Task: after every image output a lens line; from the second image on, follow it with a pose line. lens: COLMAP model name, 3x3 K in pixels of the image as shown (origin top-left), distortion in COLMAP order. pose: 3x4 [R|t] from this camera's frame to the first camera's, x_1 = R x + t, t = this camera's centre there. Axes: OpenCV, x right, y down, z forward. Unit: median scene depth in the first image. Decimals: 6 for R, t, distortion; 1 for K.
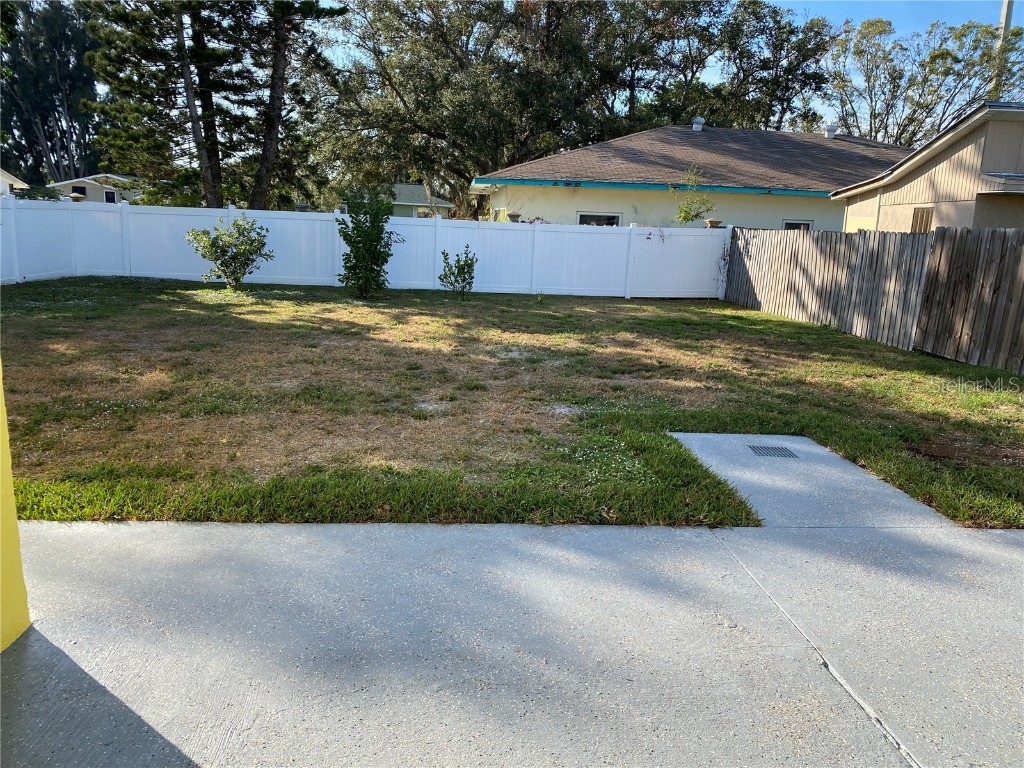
lens RADIAL K [[785.9, 0, 511.8], [0, 785.9, 391.6], [0, 0, 1]] dist [0.036669, -0.047593]
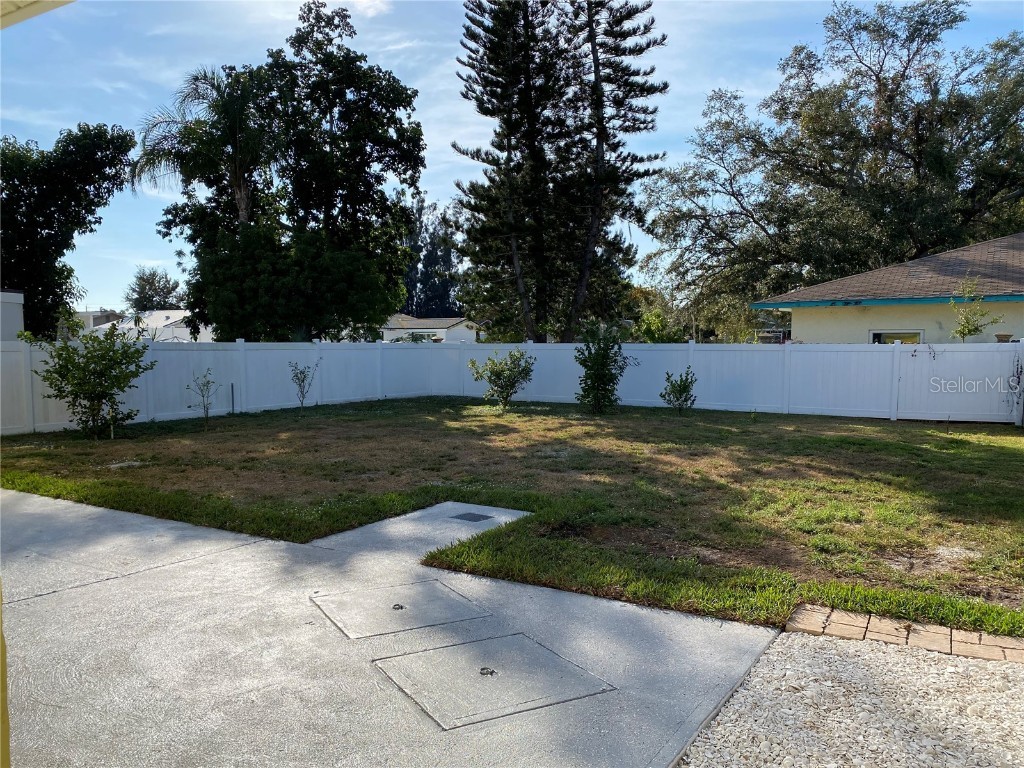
lens RADIAL K [[785.9, 0, 516.2], [0, 785.9, 383.6], [0, 0, 1]] dist [0.036669, -0.047593]
pose [[0.817462, -0.010077, -0.575895, 0.370719], [-0.089308, 0.985538, -0.144013, 0.013564], [0.569017, 0.169157, 0.804740, 0.000144]]
